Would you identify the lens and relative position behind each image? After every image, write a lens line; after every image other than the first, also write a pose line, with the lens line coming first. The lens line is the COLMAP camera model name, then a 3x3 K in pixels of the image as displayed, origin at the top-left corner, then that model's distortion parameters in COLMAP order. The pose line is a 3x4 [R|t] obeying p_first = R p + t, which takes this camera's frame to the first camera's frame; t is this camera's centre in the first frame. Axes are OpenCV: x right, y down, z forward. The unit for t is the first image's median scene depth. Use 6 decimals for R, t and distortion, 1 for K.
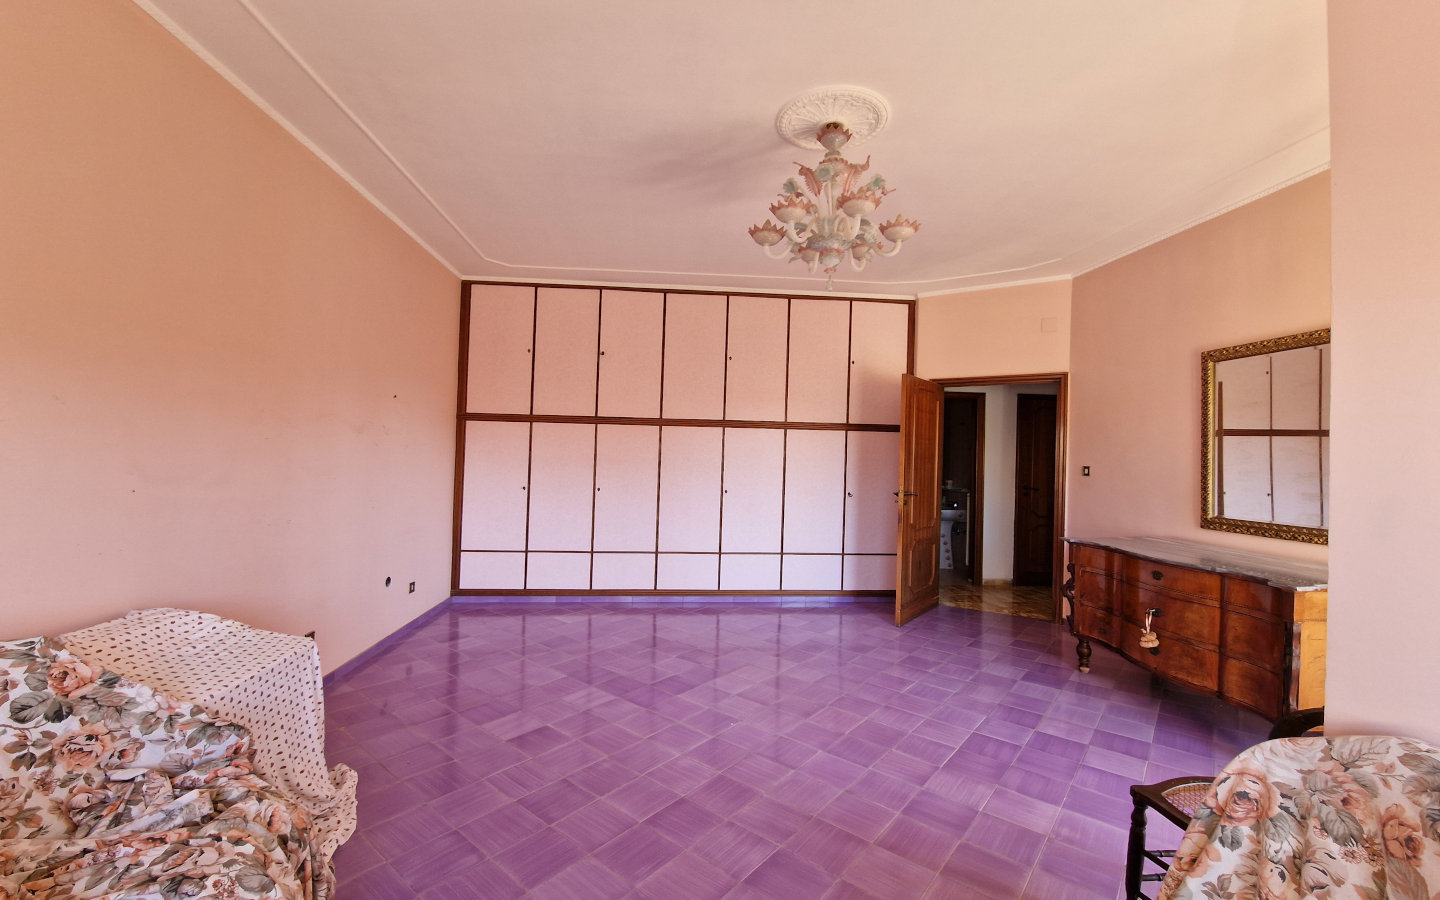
lens RADIAL K [[590.7, 0, 714.7], [0, 590.7, 471.6], [0, 0, 1]] dist [-0.002899, -0.000698]
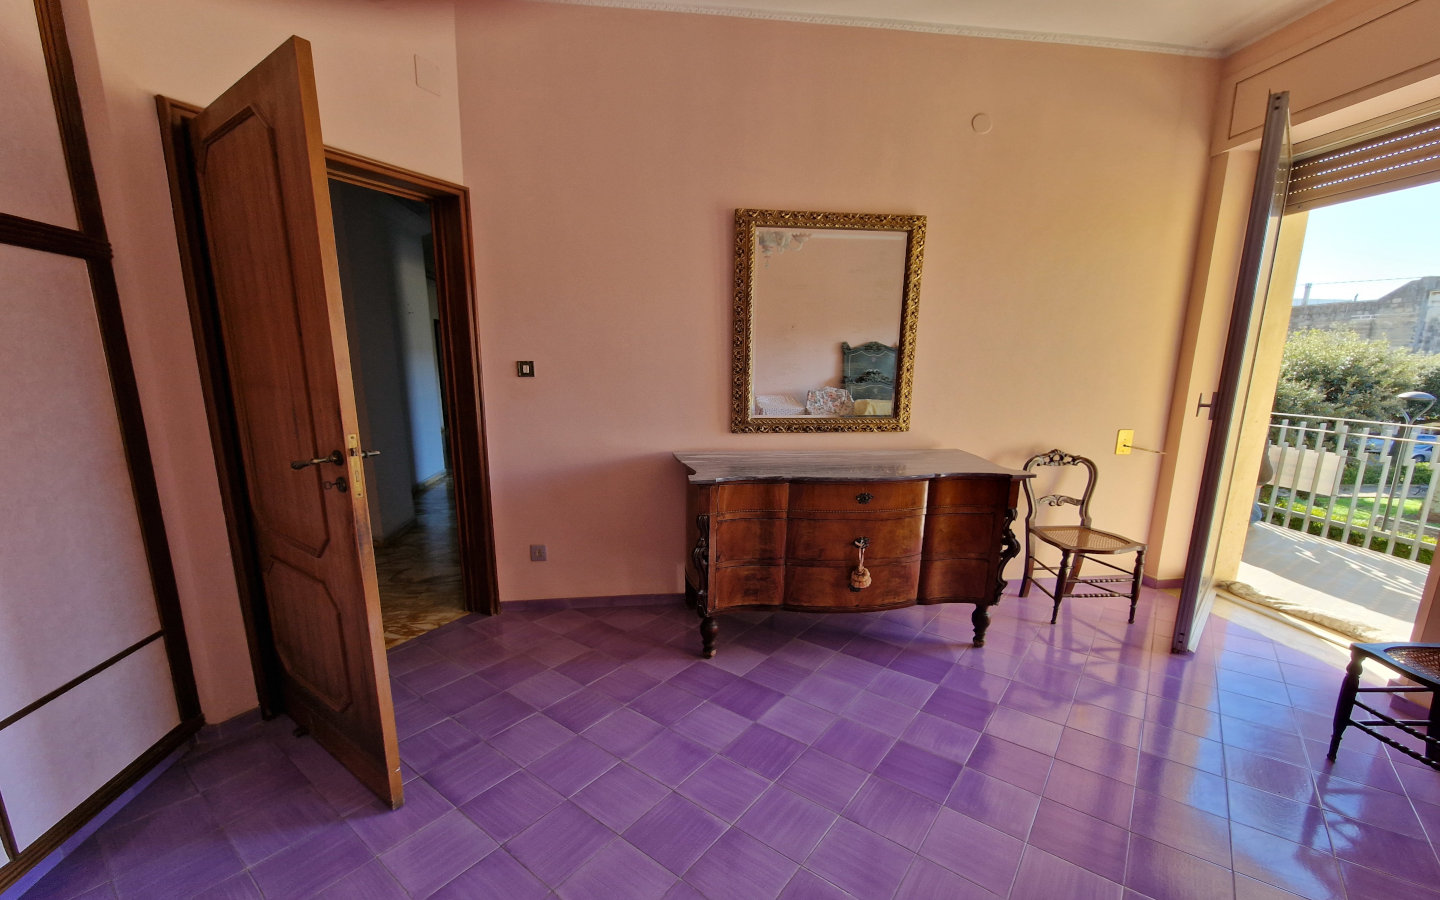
lens RADIAL K [[590.7, 0, 714.7], [0, 590.7, 471.6], [0, 0, 1]] dist [-0.002899, -0.000698]
pose [[-0.056697, -0.209801, 0.976099, -0.008403], [0.021377, 0.977192, 0.211278, -0.029547], [-0.998163, 0.032845, -0.050918, 1.115802]]
